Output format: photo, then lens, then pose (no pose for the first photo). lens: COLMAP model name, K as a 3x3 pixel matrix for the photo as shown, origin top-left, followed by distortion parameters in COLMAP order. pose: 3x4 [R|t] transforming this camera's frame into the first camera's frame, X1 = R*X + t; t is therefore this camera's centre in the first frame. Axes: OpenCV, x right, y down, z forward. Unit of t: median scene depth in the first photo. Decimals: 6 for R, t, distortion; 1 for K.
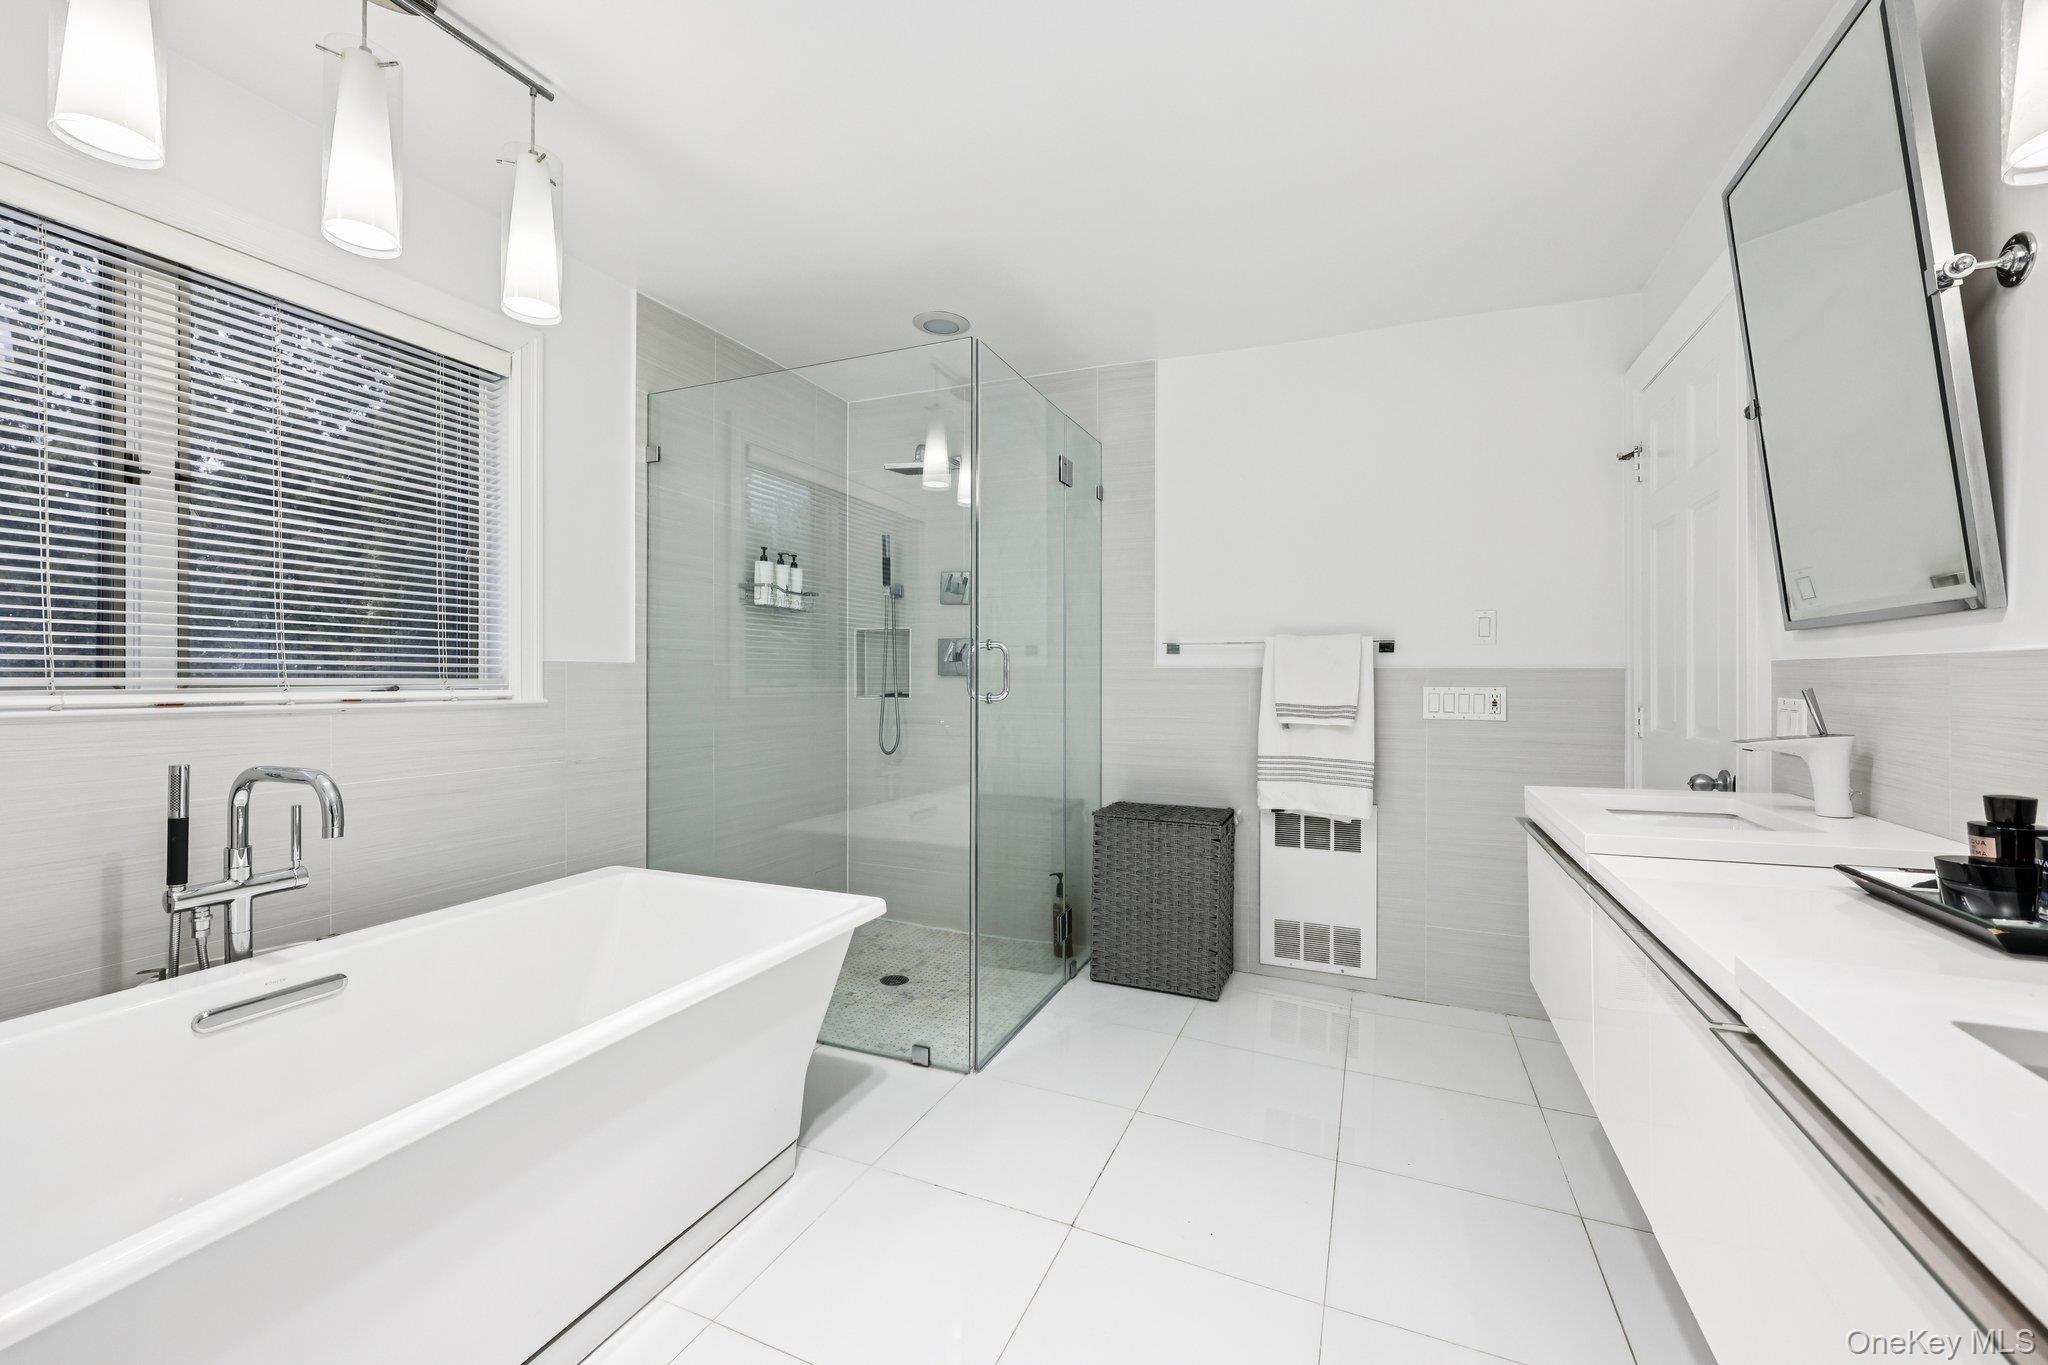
lens RADIAL K [[826.9, 0, 1030.9], [0, 826.9, 673.3], [0, 0, 1]] dist [0.001620, -0.000064]
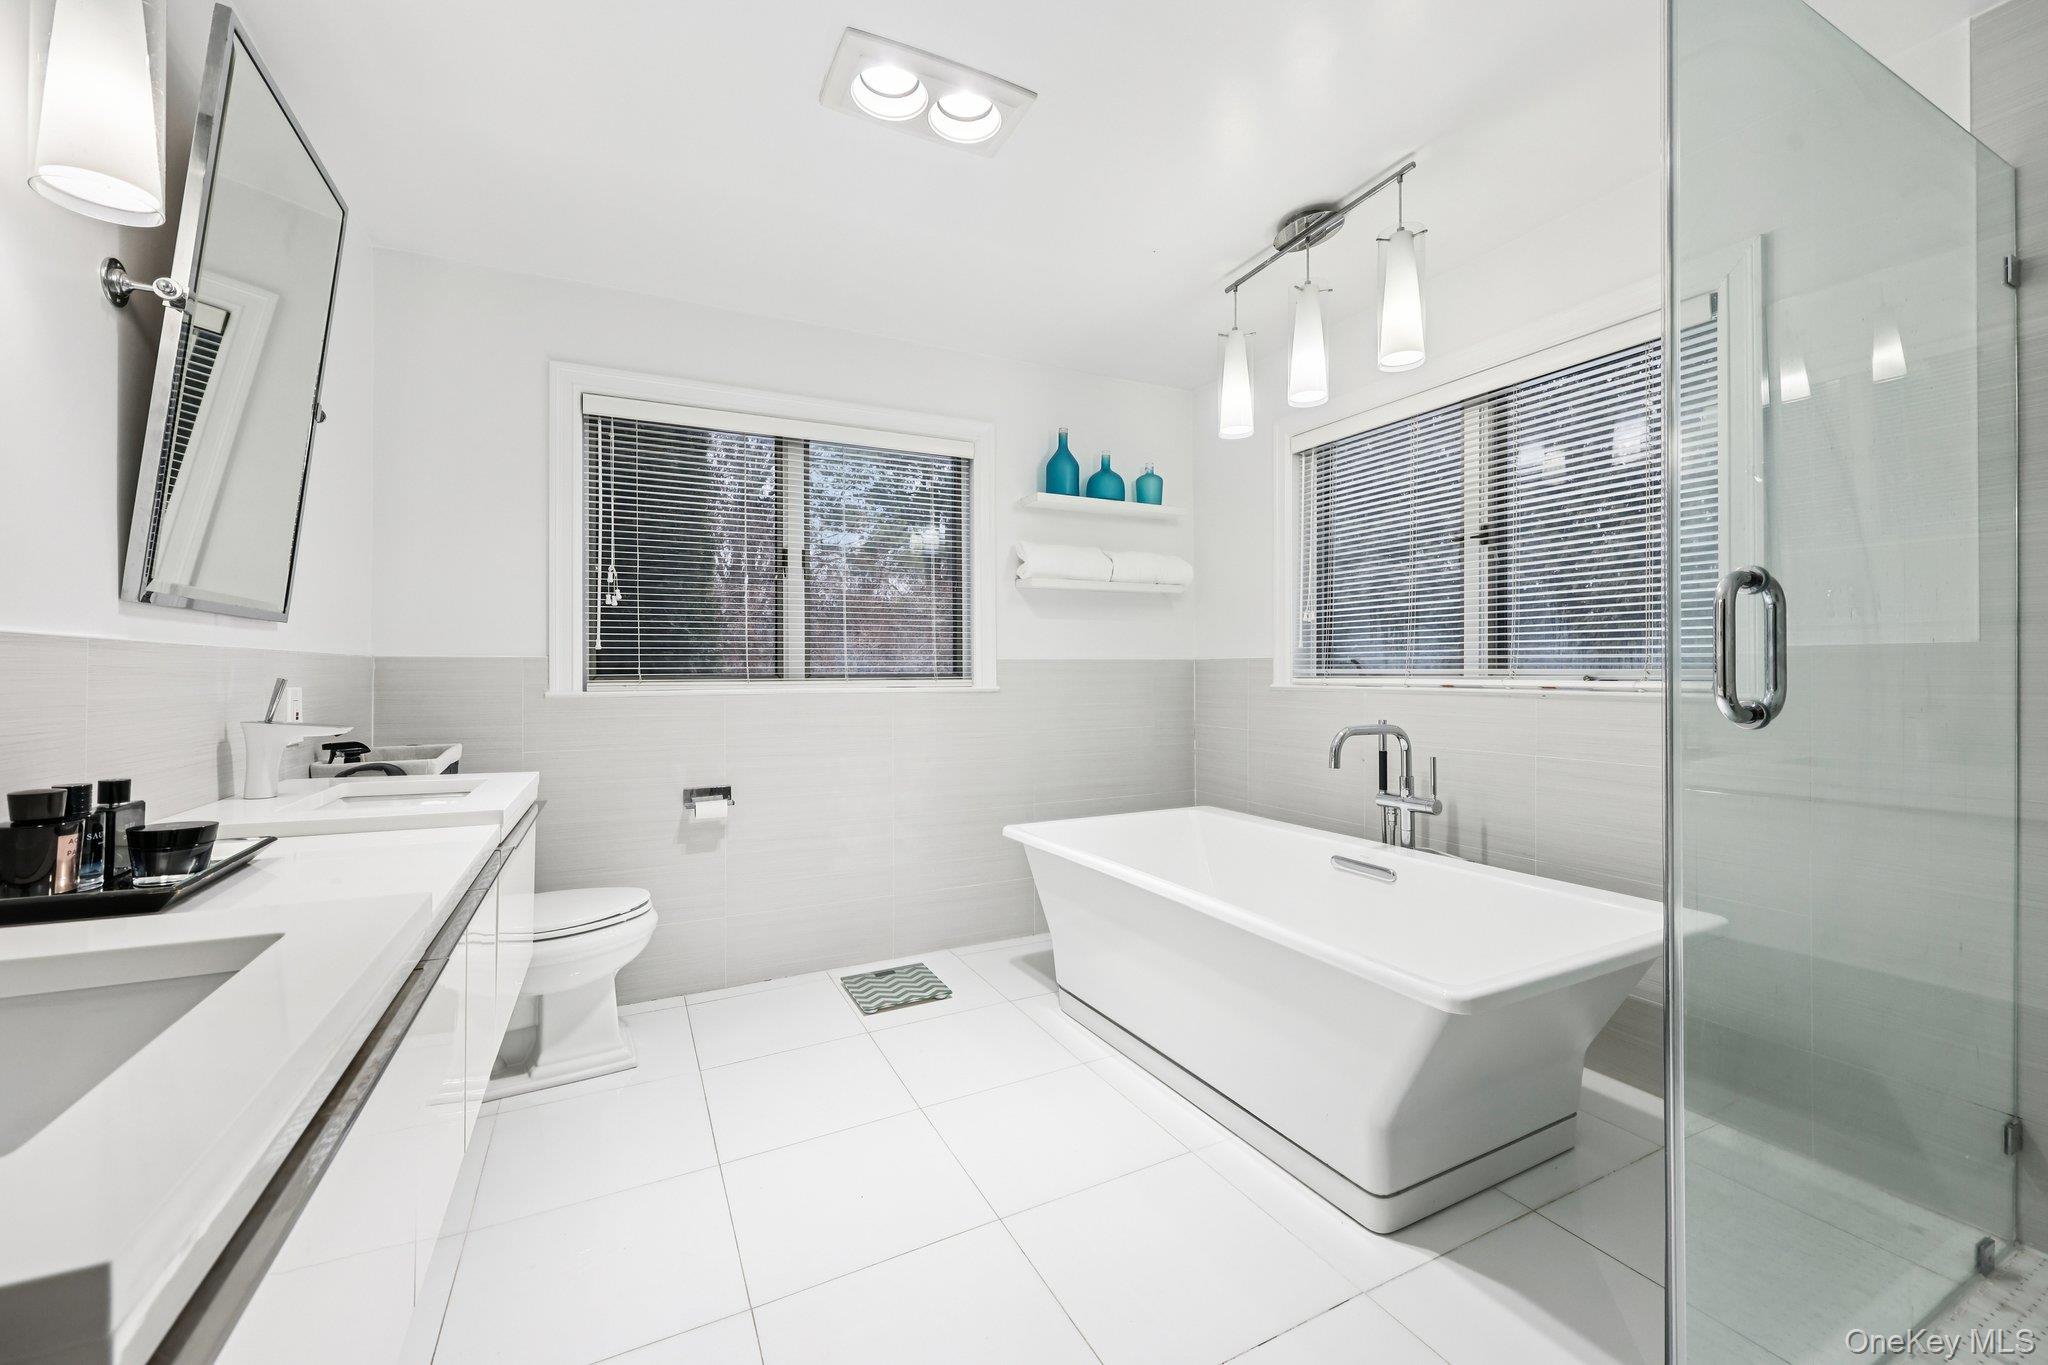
lens RADIAL K [[826.9, 0, 1030.9], [0, 826.9, 673.3], [0, 0, 1]] dist [0.001620, -0.000064]
pose [[-0.644692, 0.002304, -0.764439, 0.641105], [0.005554, 0.999983, -0.001671, 0.010751], [0.764422, -0.005323, -0.644694, 1.328512]]
